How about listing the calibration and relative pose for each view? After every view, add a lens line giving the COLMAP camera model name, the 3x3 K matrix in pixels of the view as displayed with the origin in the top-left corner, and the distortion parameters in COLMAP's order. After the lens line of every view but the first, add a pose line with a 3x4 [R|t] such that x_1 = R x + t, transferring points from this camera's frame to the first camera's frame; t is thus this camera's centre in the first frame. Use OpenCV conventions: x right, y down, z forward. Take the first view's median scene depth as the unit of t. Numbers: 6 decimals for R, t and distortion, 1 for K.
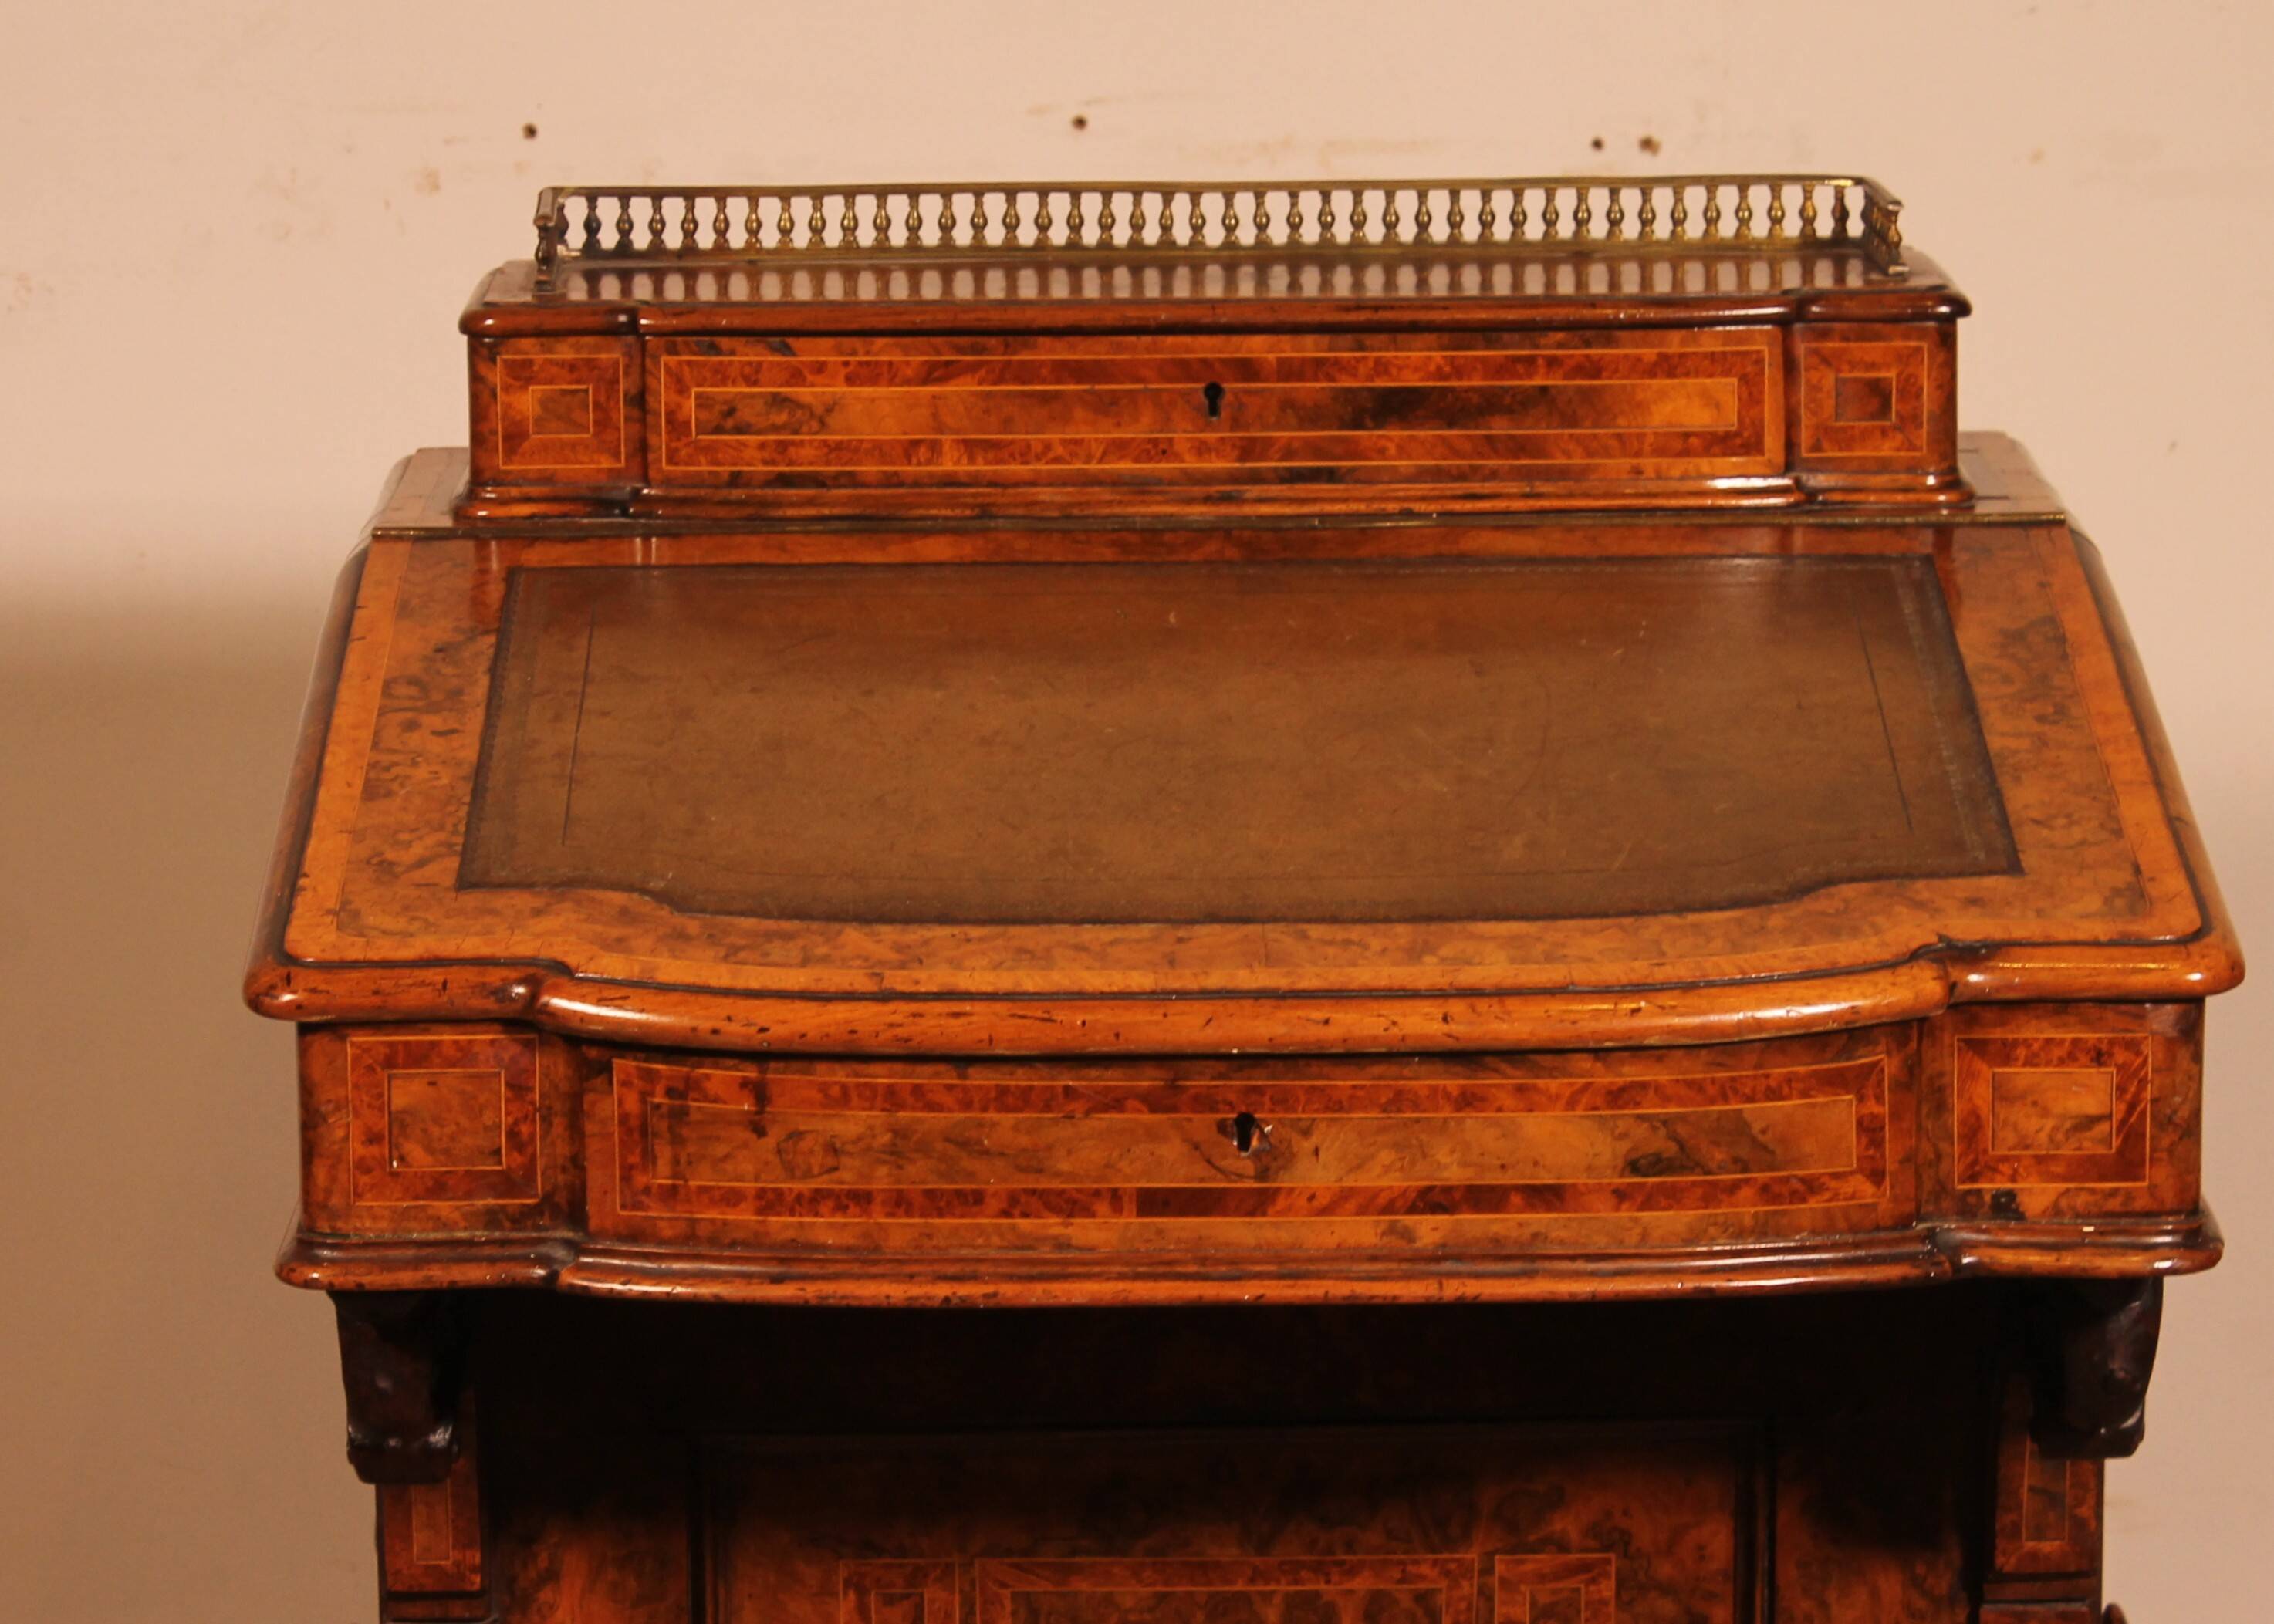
lens RADIAL K [[8038.4, 0, 1181.3], [0, 8038.4, 693.0], [0, 0, 1]] dist [0.103322, 0.000000]
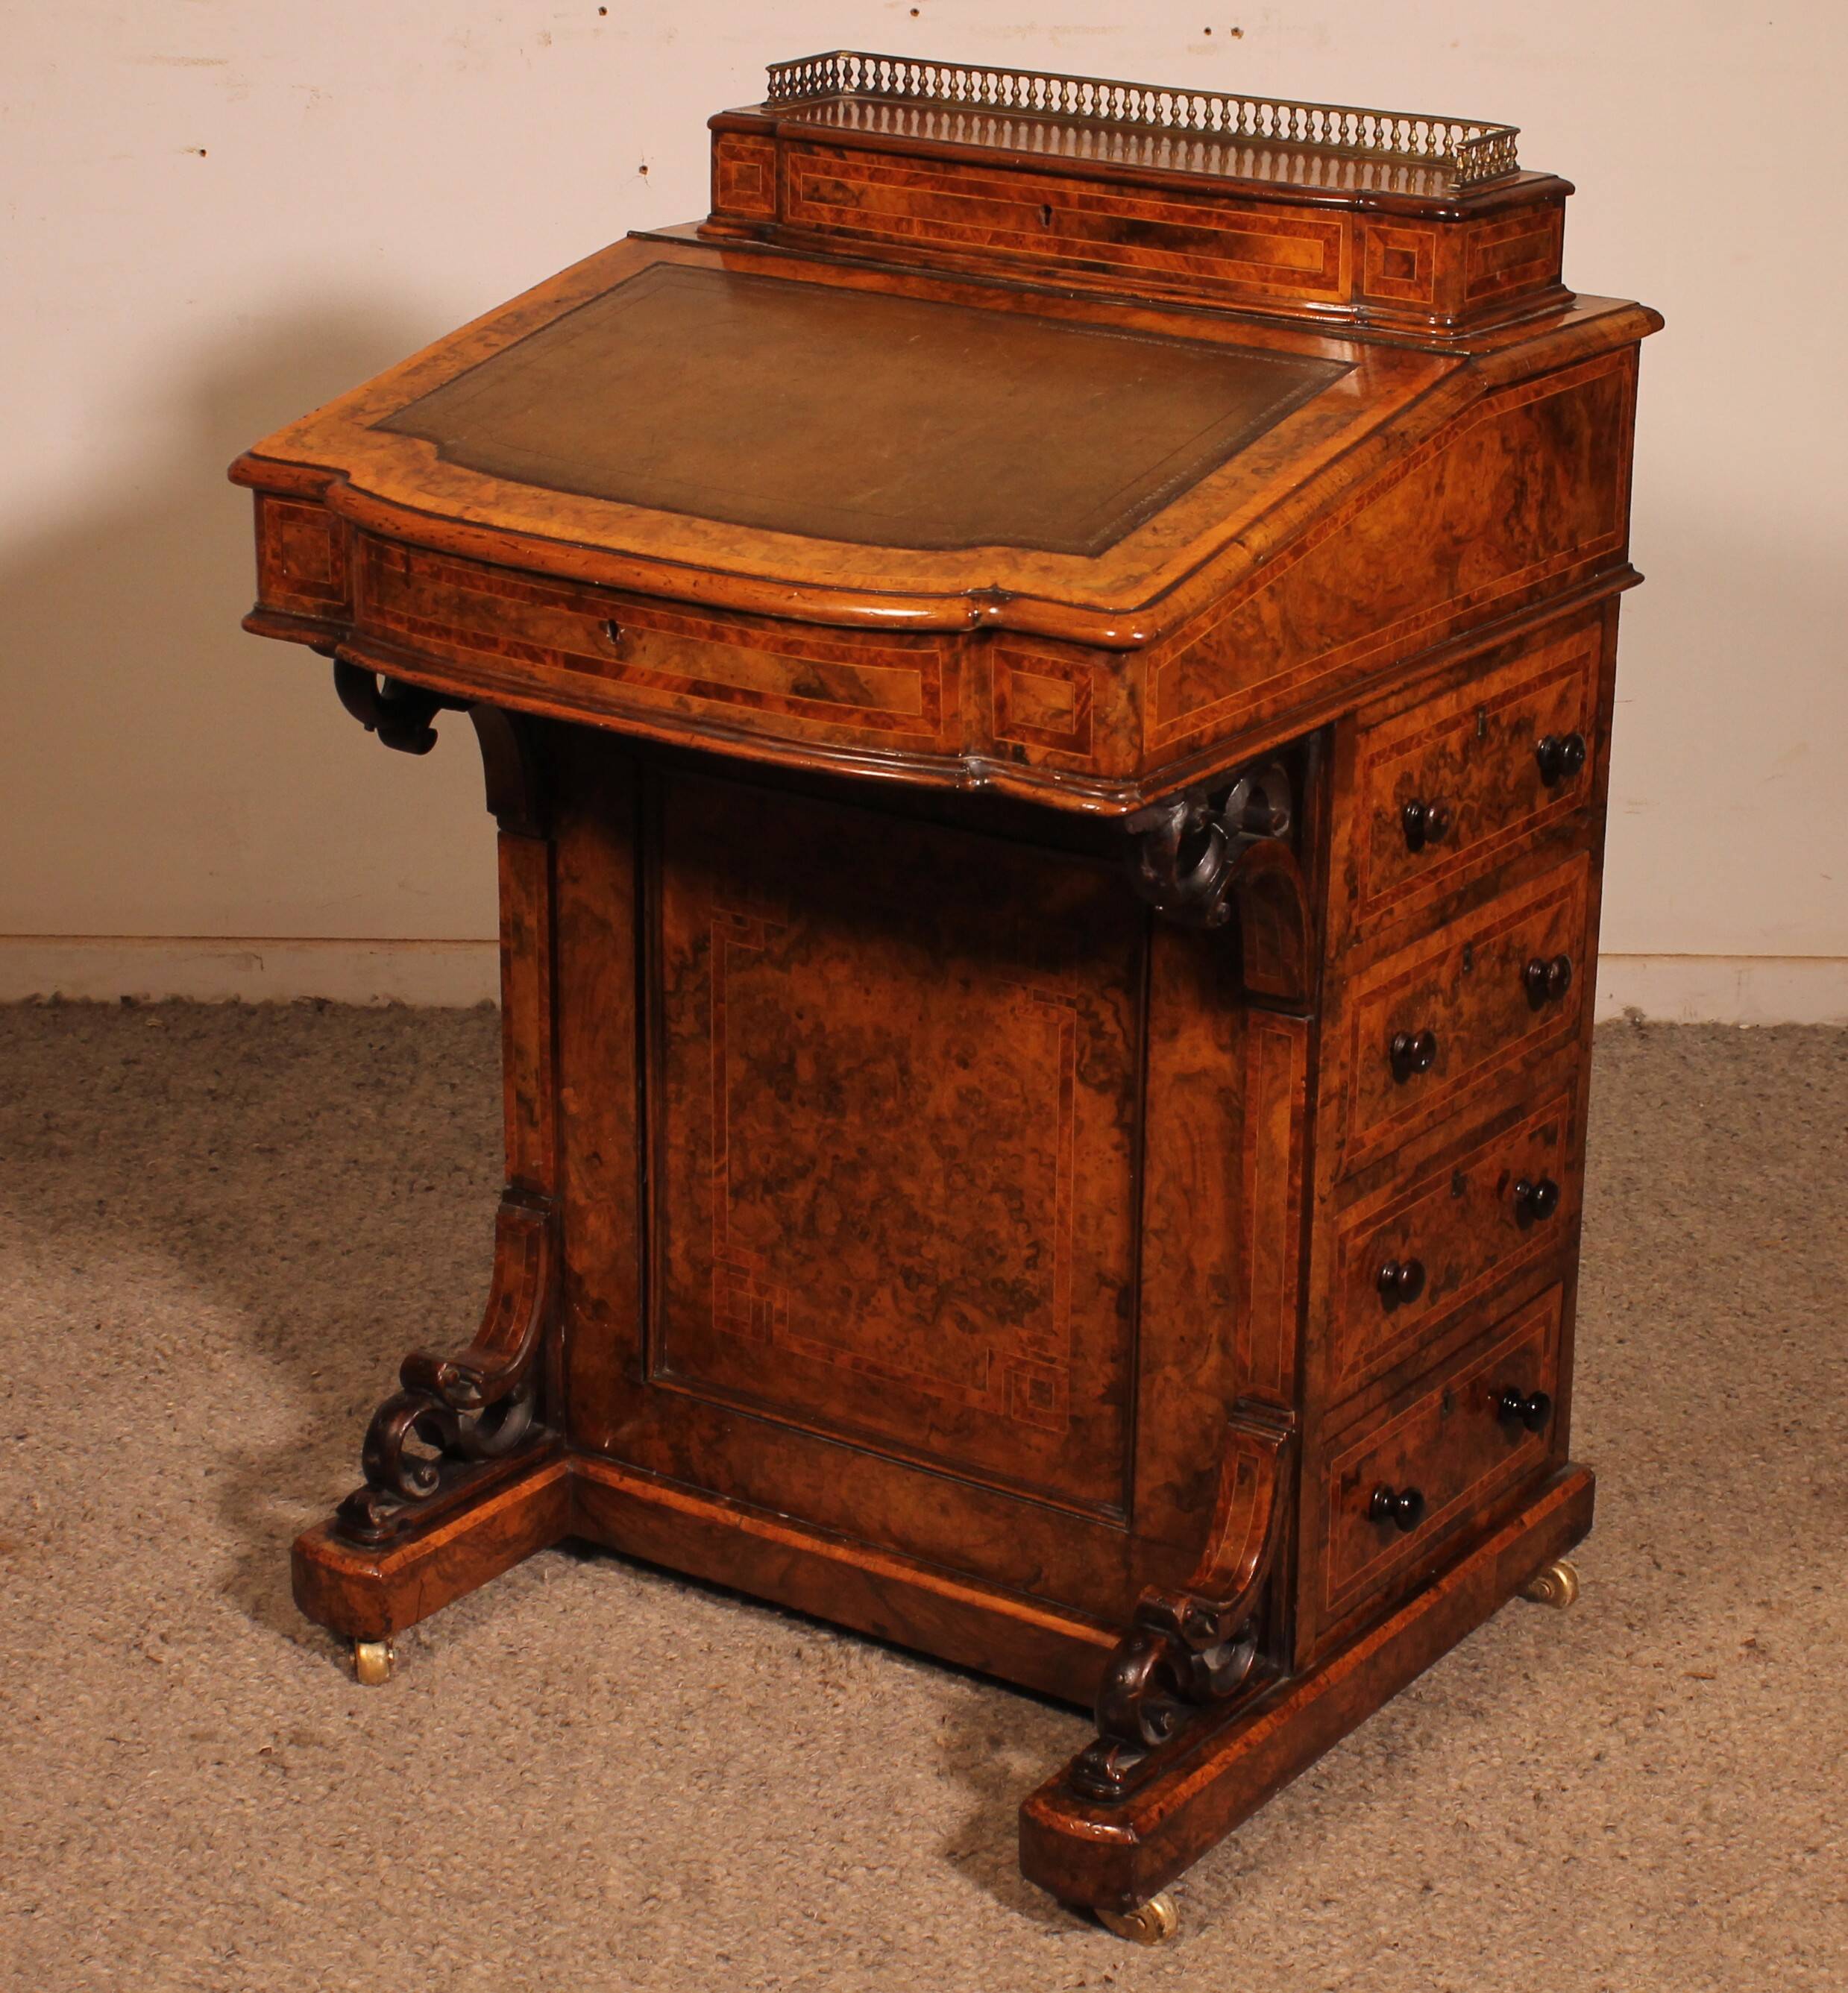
lens RADIAL K [[4503.6, 0, 1038.1], [0, 4503.6, 989.5], [0, 0, 1]] dist [-0.109135, 0.000000]
pose [[0.827480, 0.209677, -0.520877, 0.592886], [-0.127214, 0.973546, 0.189802, -0.064143], [0.546895, -0.090794, 0.832263, 0.235331]]
